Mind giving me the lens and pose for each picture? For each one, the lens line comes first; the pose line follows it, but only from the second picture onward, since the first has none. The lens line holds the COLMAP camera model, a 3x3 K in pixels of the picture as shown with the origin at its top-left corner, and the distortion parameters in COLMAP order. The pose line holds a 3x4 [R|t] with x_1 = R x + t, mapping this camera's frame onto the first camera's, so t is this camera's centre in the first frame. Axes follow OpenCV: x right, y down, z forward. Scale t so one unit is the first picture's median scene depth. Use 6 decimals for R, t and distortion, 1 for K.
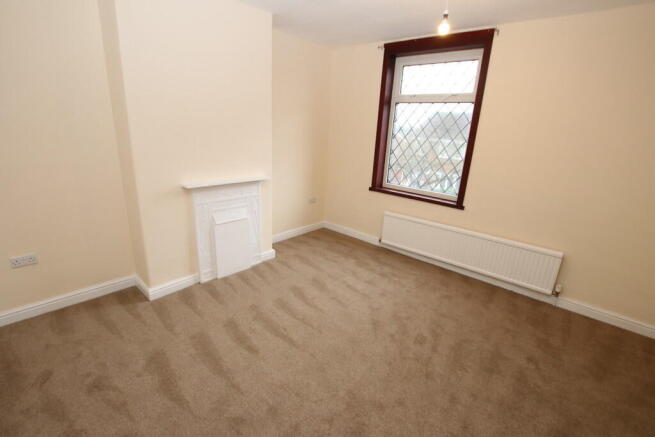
lens RADIAL K [[310.1, 0, 327.5], [0, 310.1, 218.5], [0, 0, 1]] dist [0.000547, 0.000097]
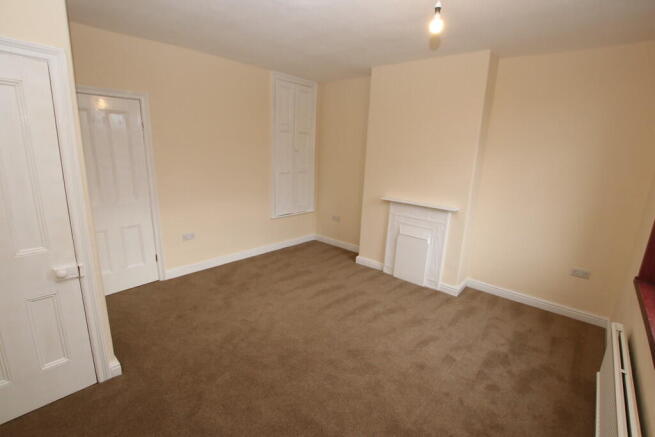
lens RADIAL K [[310.1, 0, 327.5], [0, 310.1, 218.5], [0, 0, 1]] dist [0.000547, 0.000097]
pose [[0.007959, 0.173567, -0.984790, 0.827802], [-0.330861, 0.929809, 0.161203, -0.135580], [0.943646, 0.324545, 0.064827, 0.579894]]
